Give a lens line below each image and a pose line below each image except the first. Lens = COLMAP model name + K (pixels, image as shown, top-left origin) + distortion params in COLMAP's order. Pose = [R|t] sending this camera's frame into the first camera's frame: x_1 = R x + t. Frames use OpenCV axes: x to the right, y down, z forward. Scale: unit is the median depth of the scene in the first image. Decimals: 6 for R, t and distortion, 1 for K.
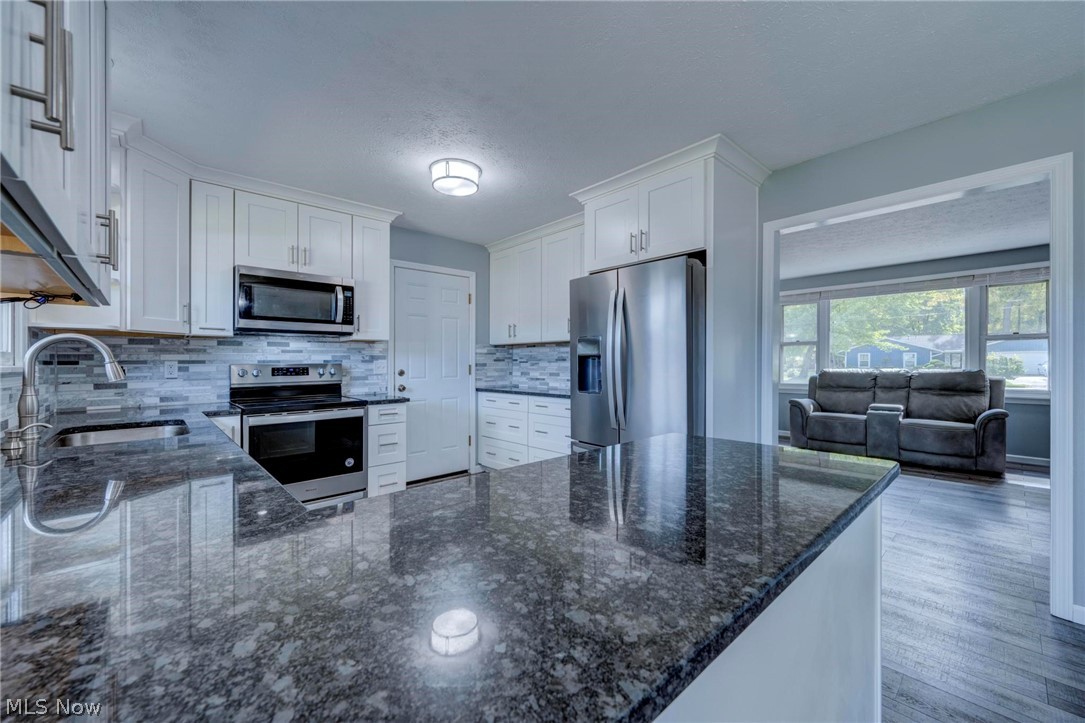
lens RADIAL K [[429.2, 0, 545.5], [0, 429.2, 358.6], [0, 0, 1]] dist [0.000403, -0.000319]
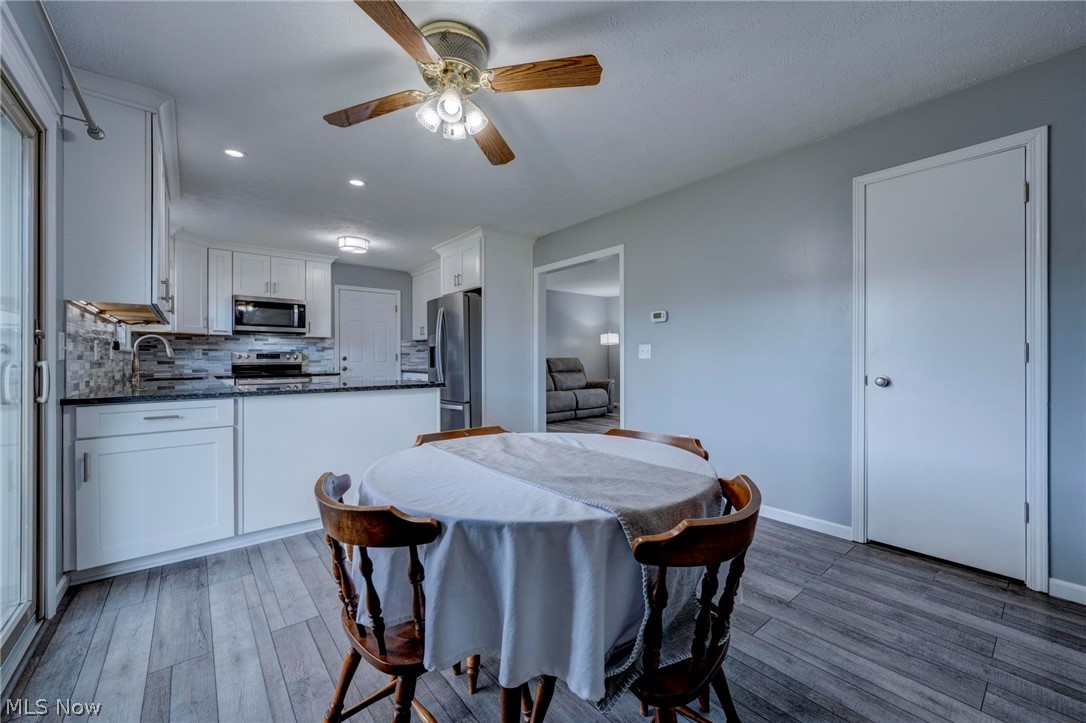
lens RADIAL K [[429.6, 0, 545.6], [0, 429.6, 355.8], [0, 0, 1]] dist [0.000403, -0.000319]
pose [[0.998465, 0.003457, -0.055285, 0.581781], [-0.003268, 0.999988, 0.003516, 0.019653], [0.055296, -0.003330, 0.998464, -0.612258]]
